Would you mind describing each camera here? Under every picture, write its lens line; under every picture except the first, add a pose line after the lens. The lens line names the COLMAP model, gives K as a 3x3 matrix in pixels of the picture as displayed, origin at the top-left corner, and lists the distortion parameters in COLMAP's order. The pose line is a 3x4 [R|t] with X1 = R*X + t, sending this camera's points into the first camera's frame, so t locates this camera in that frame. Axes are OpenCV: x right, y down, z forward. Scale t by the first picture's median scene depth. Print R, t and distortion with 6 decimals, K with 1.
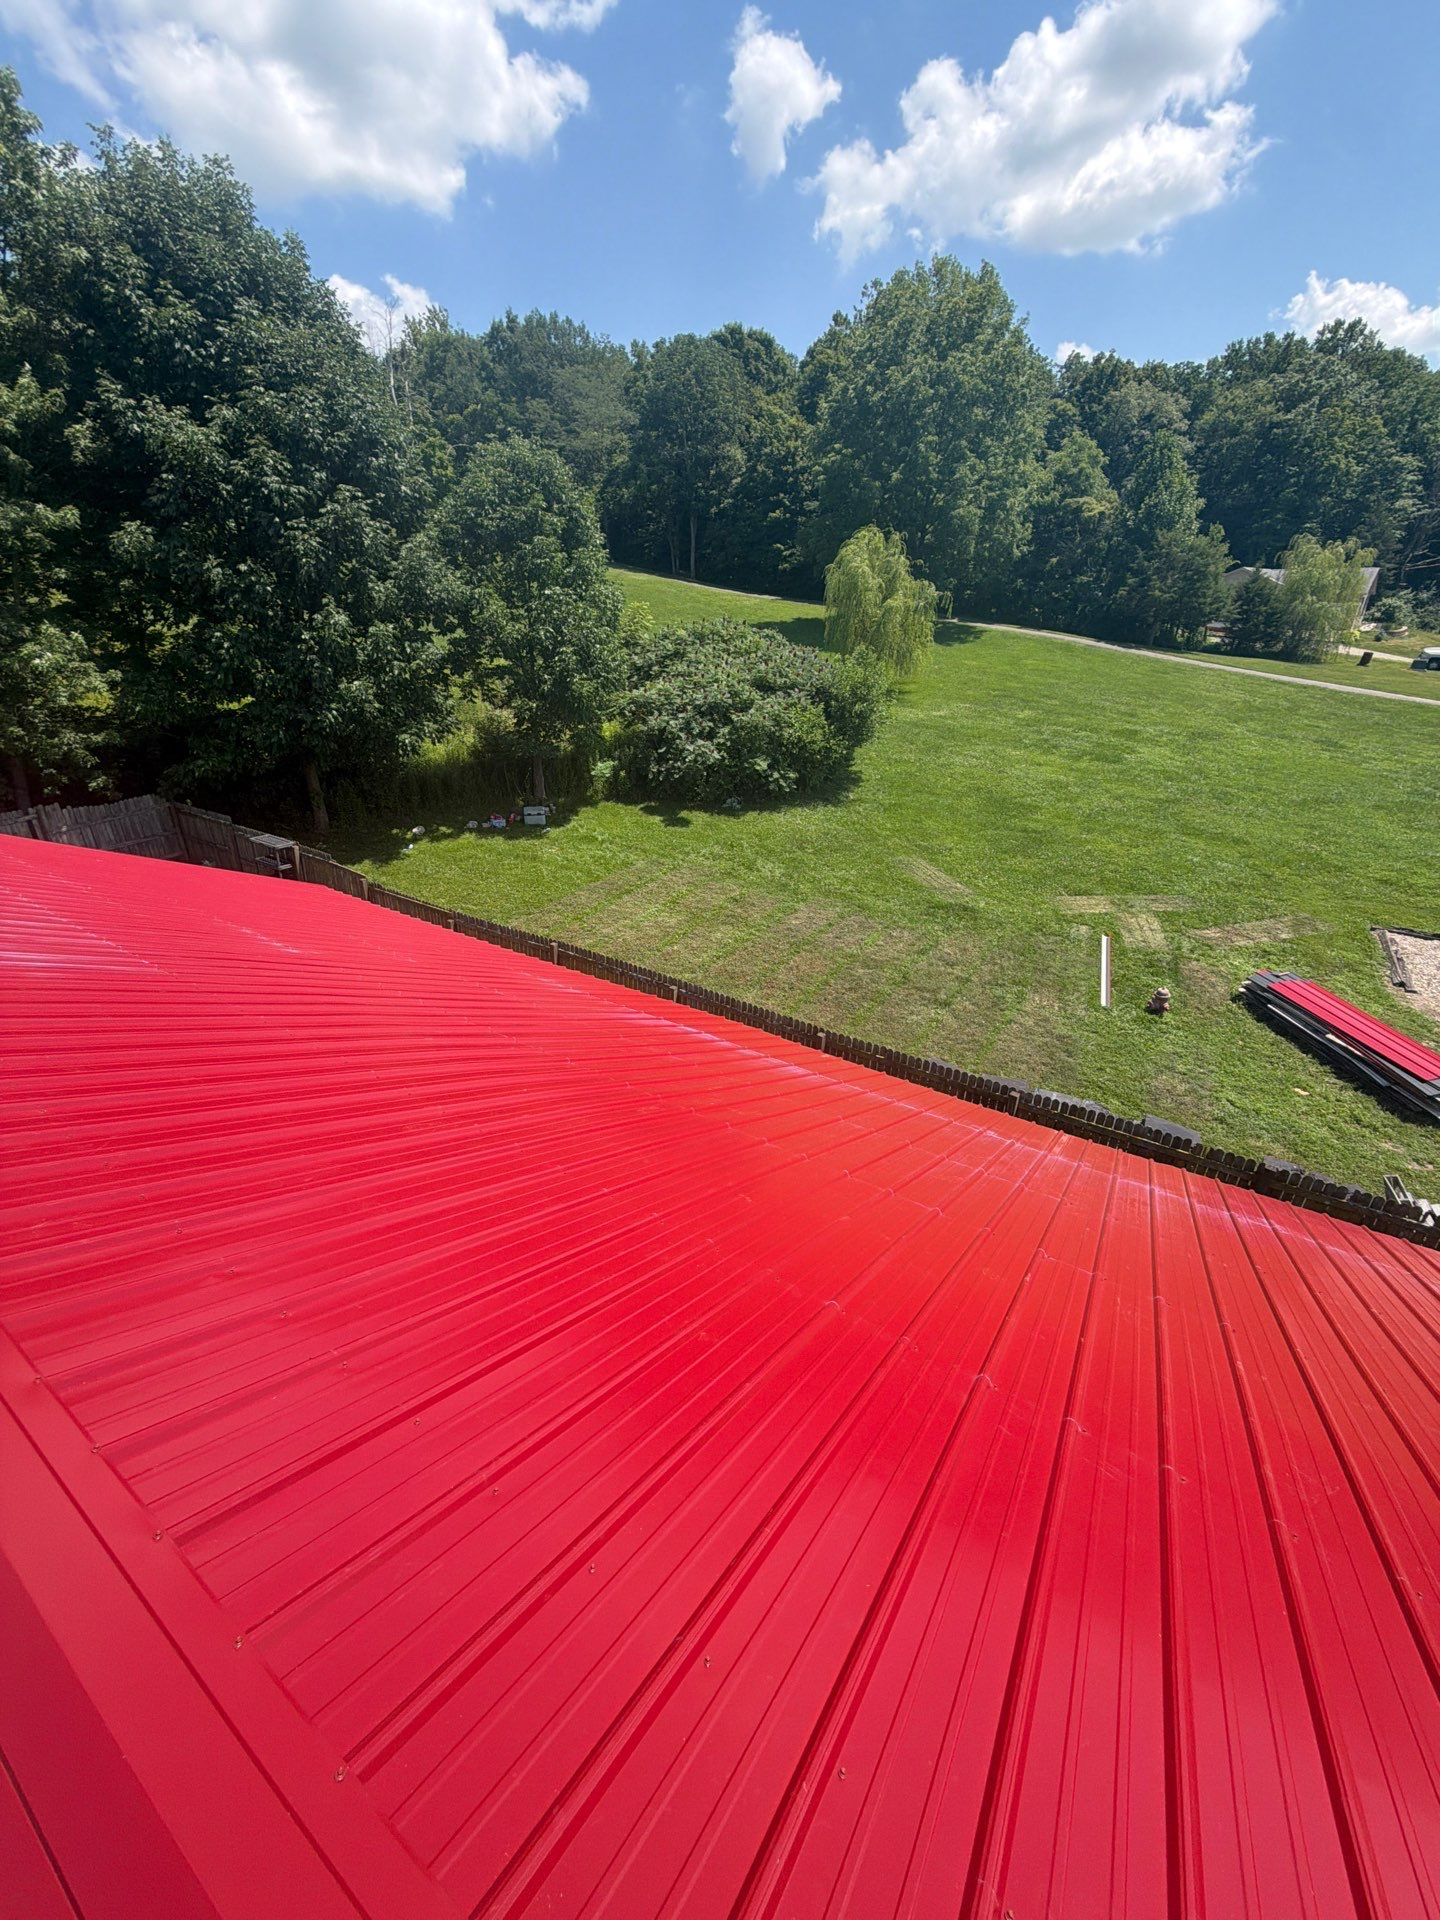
lens RADIAL K [[766.2, 0, 720.0], [0, 766.2, 960.0], [0, 0, 1]] dist [0.001907, -0.002576]
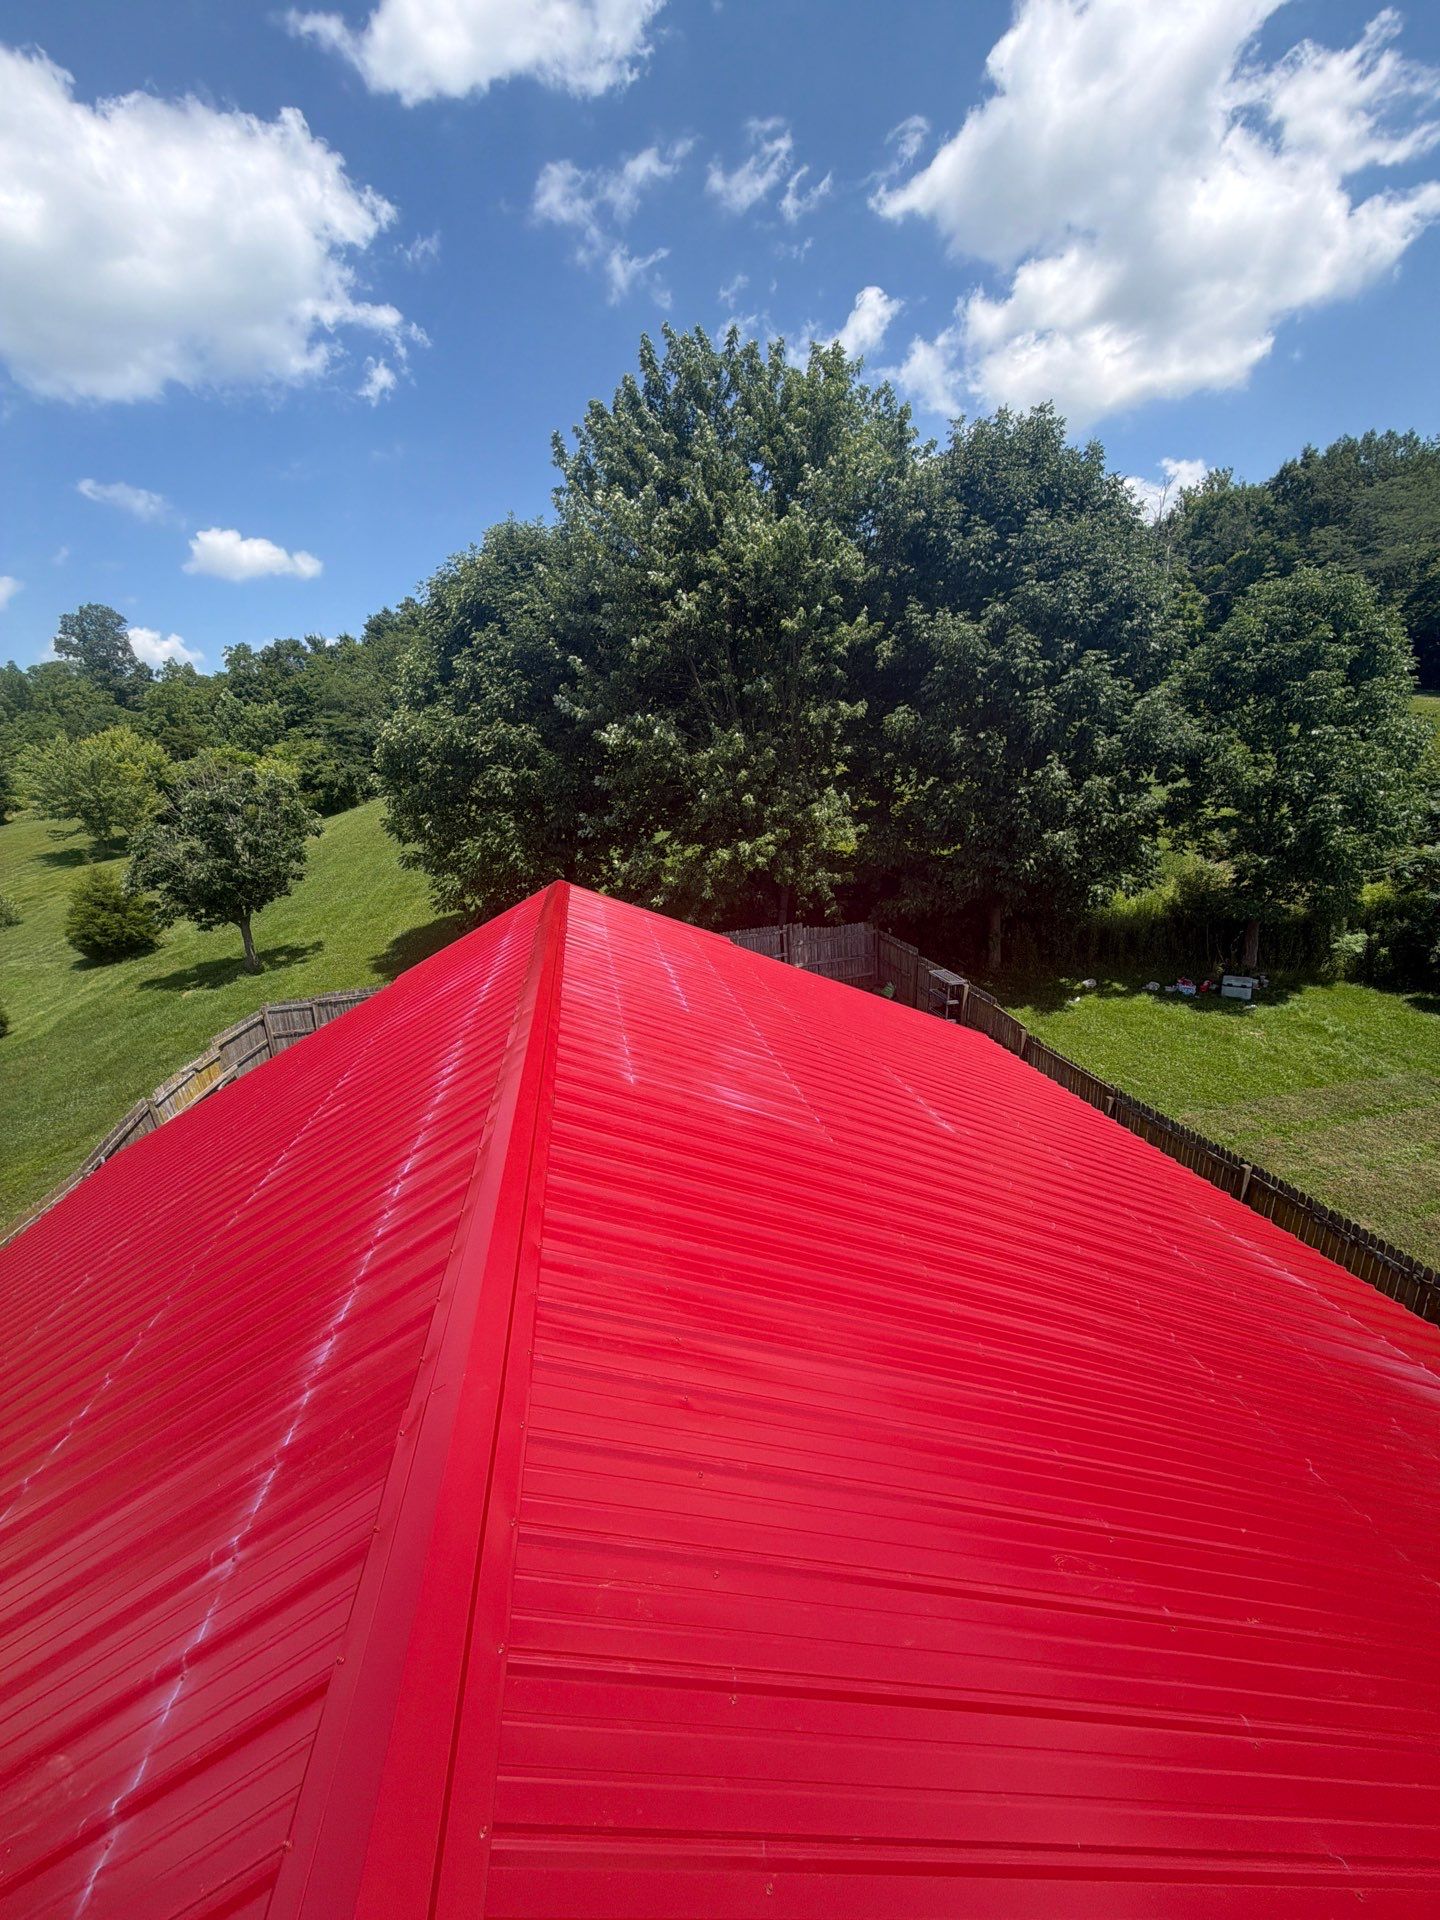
lens RADIAL K [[760.4, 0, 701.7], [0, 760.4, 953.1], [0, 0, 1]] dist [-0.012398, -0.000191]
pose [[0.664791, 0.127109, -0.736136, -0.034904], [-0.256535, 0.964336, -0.065160, -0.026040], [0.701600, 0.232163, 0.673690, 0.039719]]
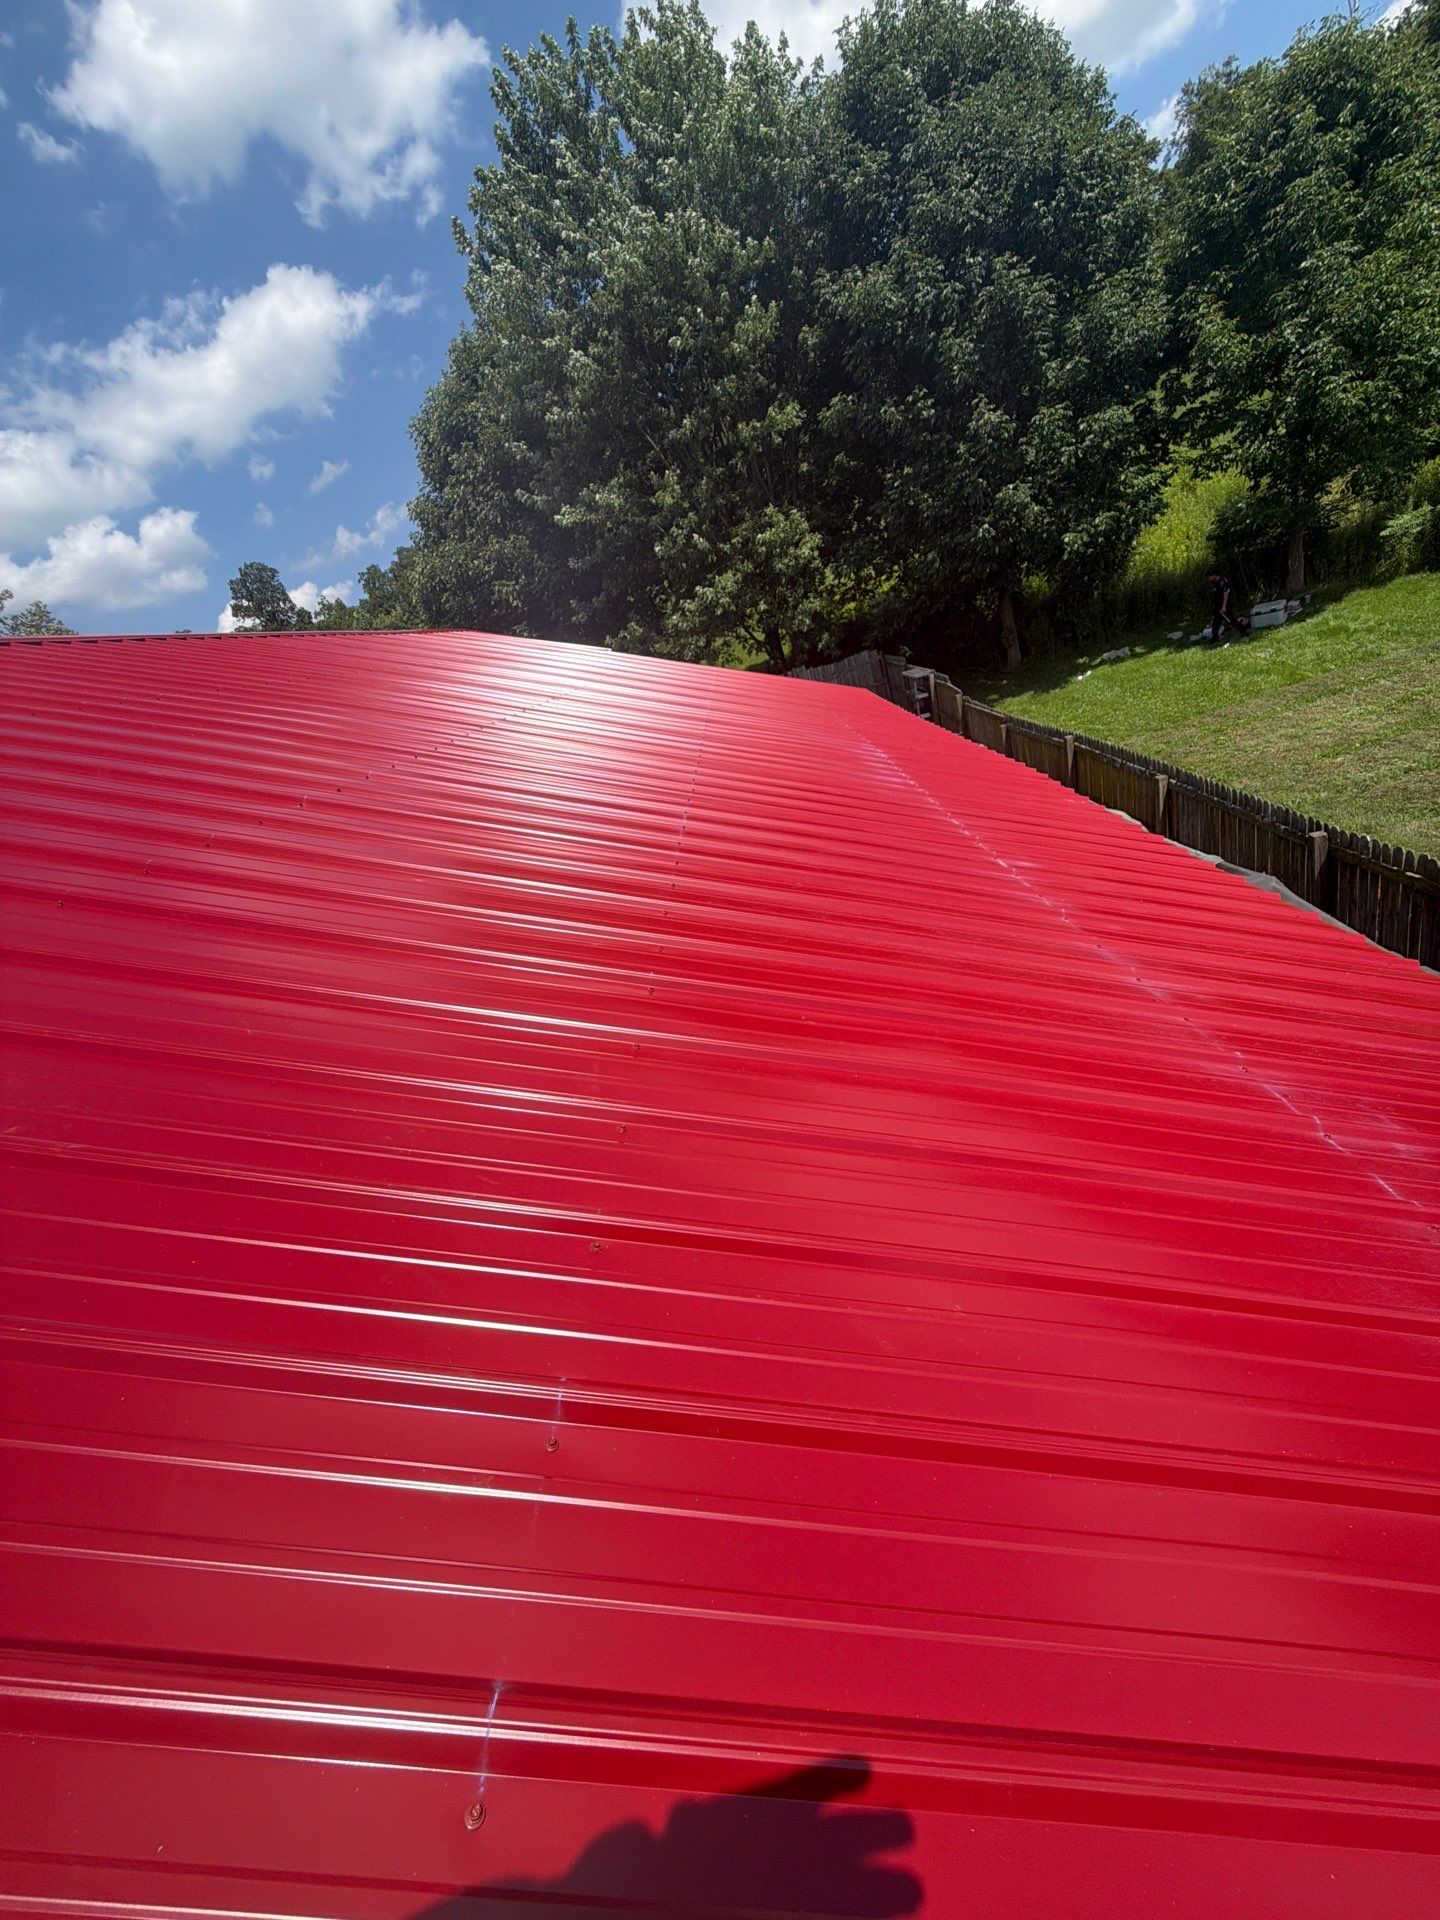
lens RADIAL K [[766.2, 0, 720.0], [0, 766.2, 960.0], [0, 0, 1]] dist [0.001907, -0.002576]
pose [[0.488029, 0.183644, -0.853289, 0.232830], [-0.078603, 0.982890, 0.166581, 0.072145], [0.869281, -0.014225, 0.494114, 0.189652]]
